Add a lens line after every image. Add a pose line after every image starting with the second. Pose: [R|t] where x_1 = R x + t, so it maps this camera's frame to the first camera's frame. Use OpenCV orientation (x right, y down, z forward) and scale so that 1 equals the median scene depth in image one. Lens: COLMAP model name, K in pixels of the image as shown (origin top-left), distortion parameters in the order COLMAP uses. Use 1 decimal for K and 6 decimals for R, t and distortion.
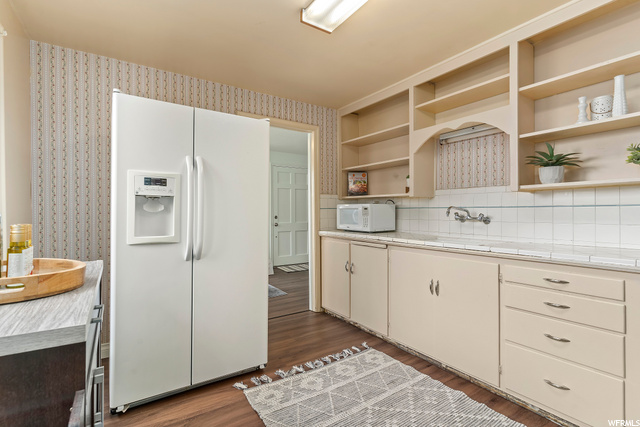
lens RADIAL K [[311.9, 0, 320.4], [0, 311.9, 213.6], [0, 0, 1]] dist [-0.002390, 0.001075]
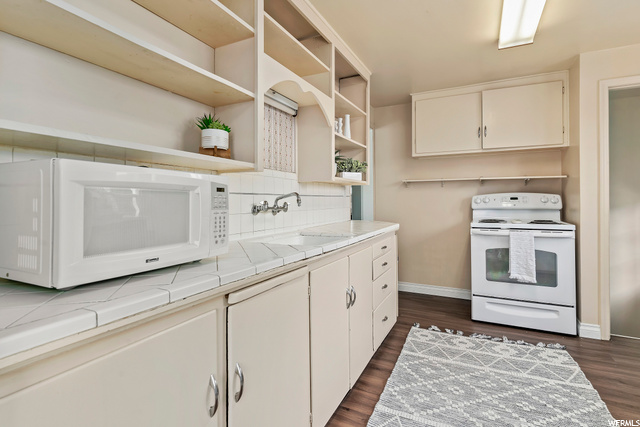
lens RADIAL K [[311.9, 0, 321.9], [0, 311.9, 198.1], [0, 0, 1]] dist [-0.002390, 0.001075]
pose [[-0.492272, 0.008088, 0.870404, -0.283017], [-0.002816, 0.999937, -0.010884, -0.003349], [-0.870437, -0.007809, -0.492218, 1.478261]]
